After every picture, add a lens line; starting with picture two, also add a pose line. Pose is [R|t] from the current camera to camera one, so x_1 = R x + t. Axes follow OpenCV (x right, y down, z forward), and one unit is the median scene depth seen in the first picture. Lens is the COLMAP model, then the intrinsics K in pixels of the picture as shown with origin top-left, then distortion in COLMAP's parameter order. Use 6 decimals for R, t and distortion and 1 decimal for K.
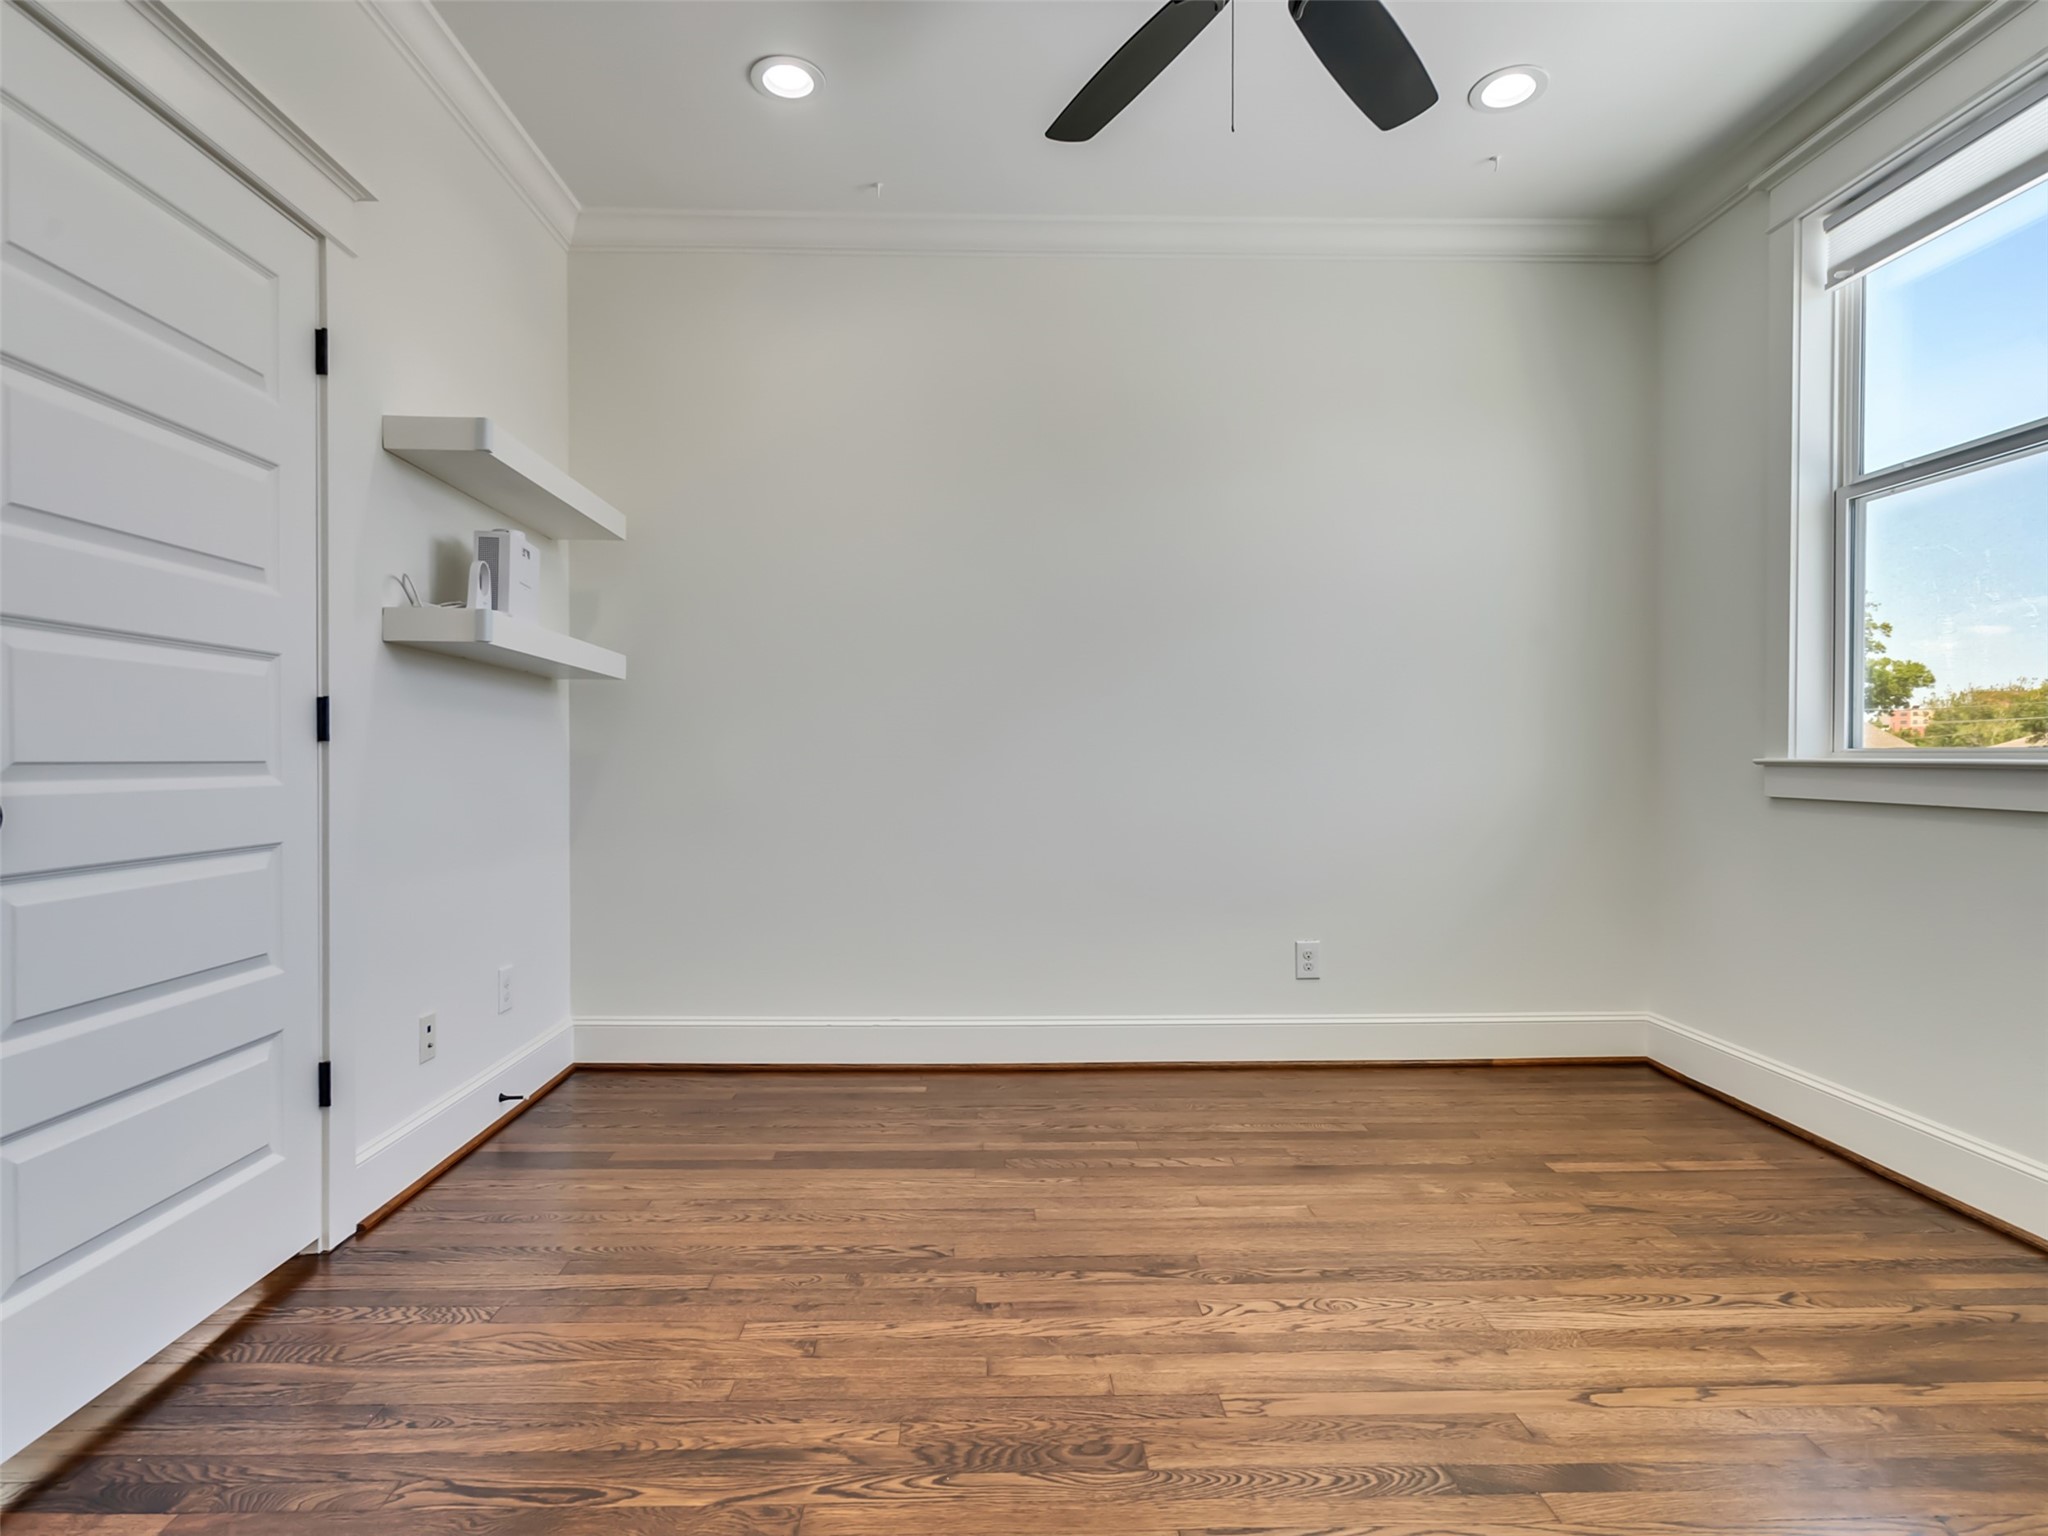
lens RADIAL K [[1043.0, 0, 1008.8], [0, 1043.0, 769.4], [0, 0, 1]] dist [0.000561, -0.000117]
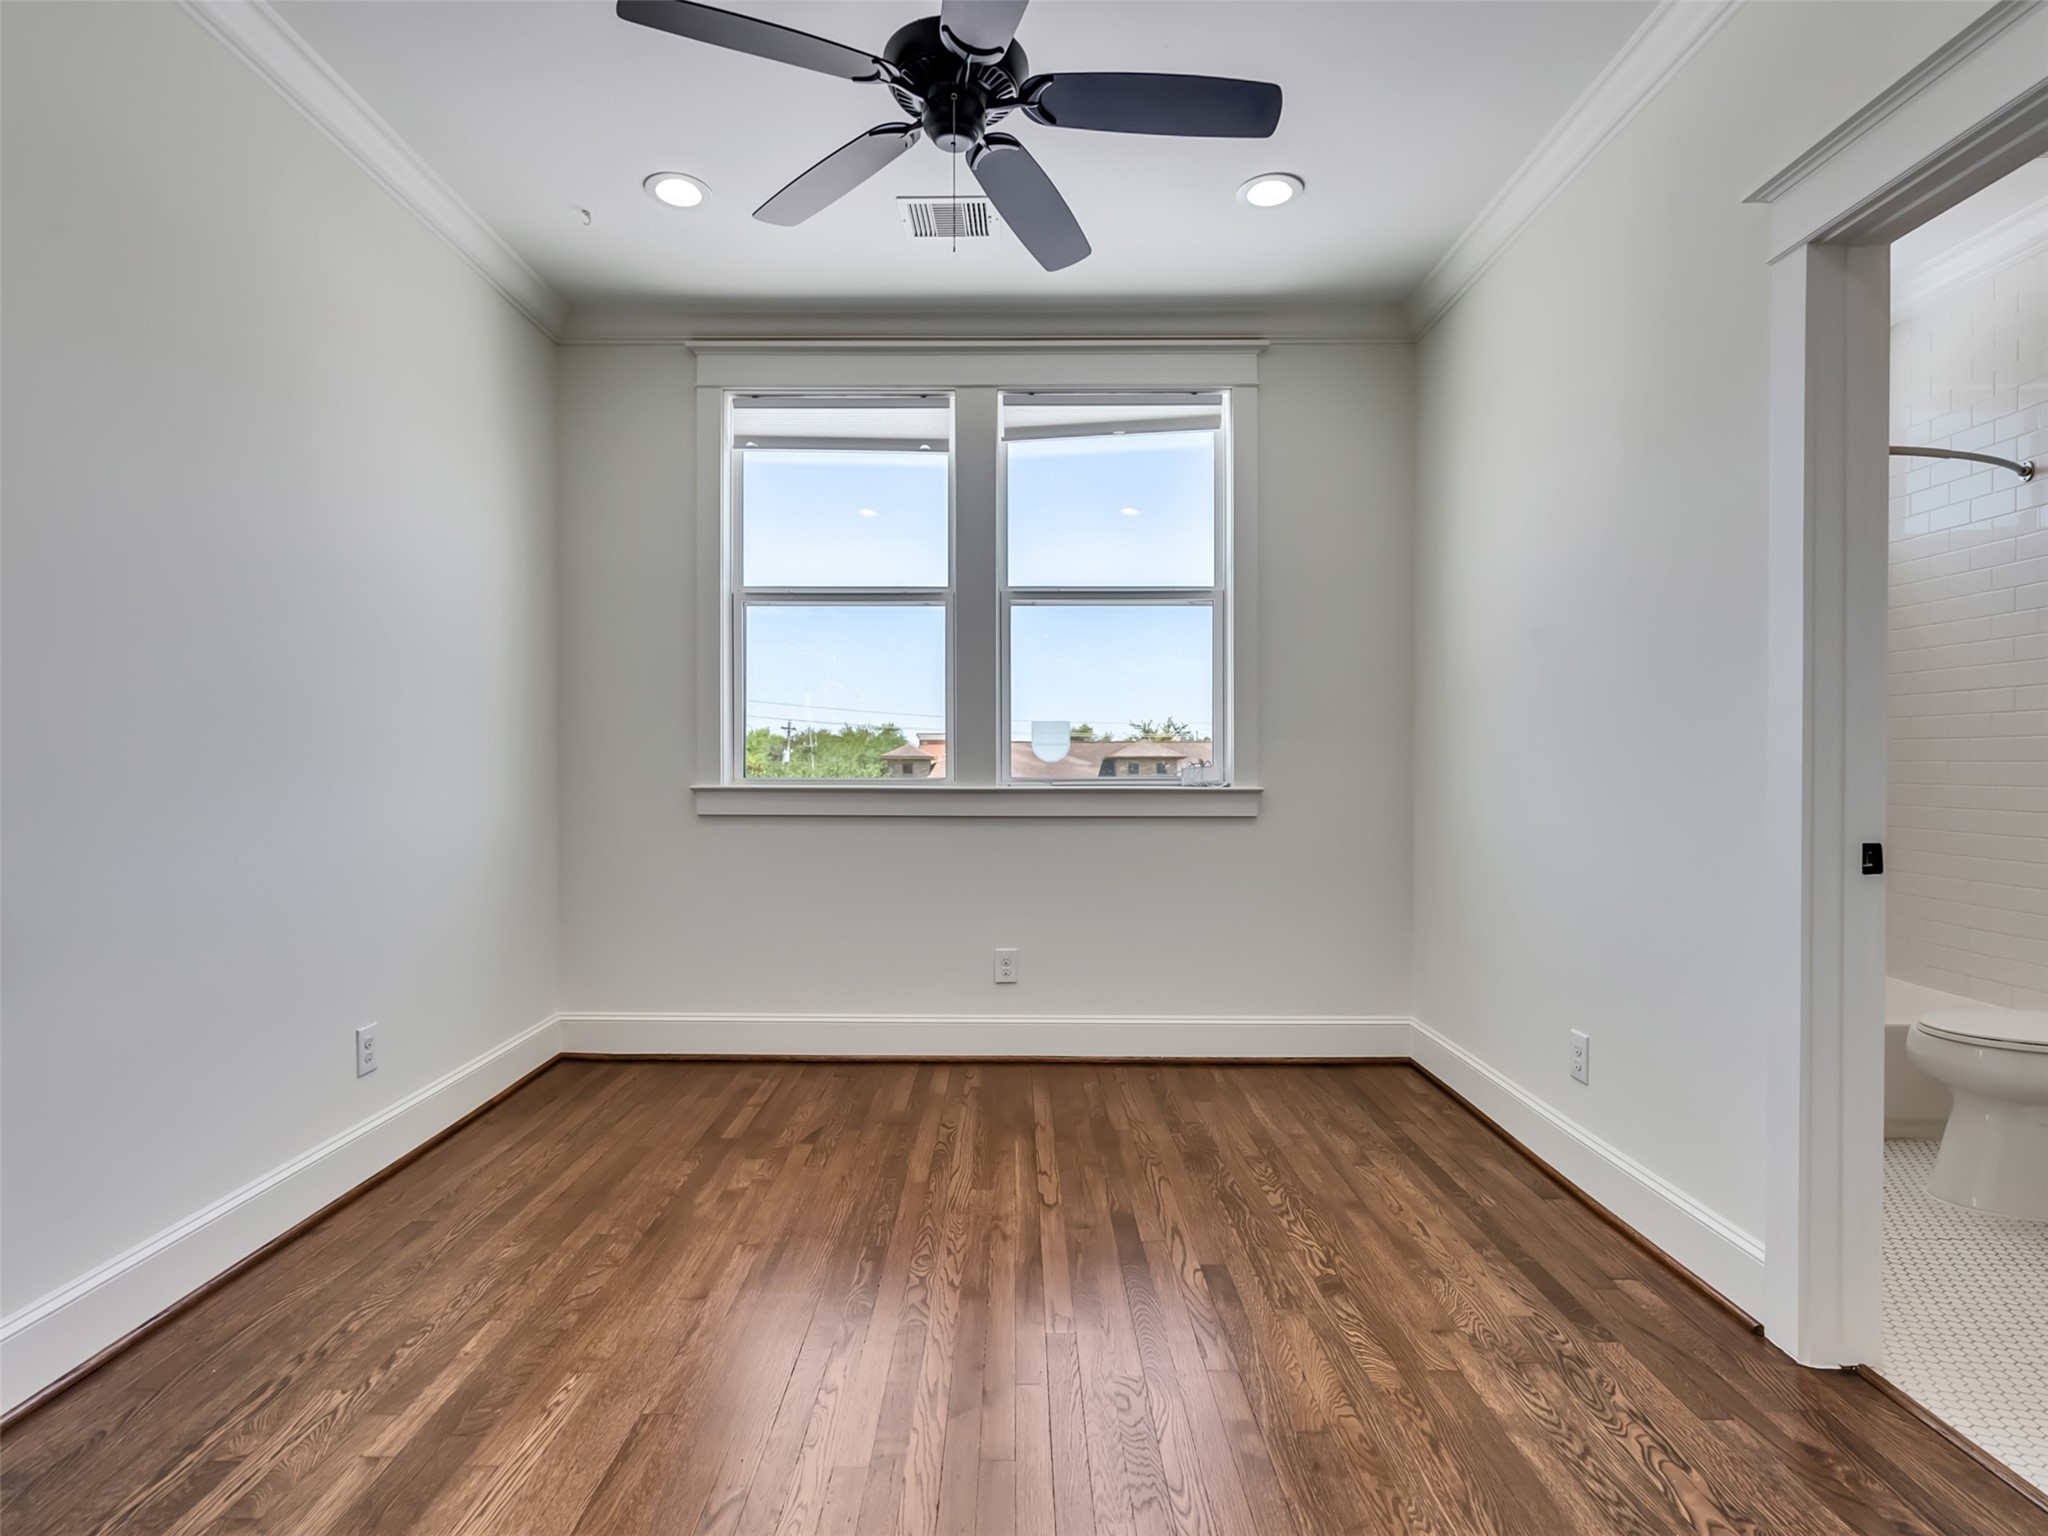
lens RADIAL K [[1043.0, 0, 1008.8], [0, 1043.0, 769.4], [0, 0, 1]] dist [0.000561, -0.000117]
pose [[0.034166, -0.008818, 0.999377, -0.639762], [0.008523, 0.999927, 0.008532, -0.044594], [-0.999380, 0.008226, 0.034239, 0.626194]]
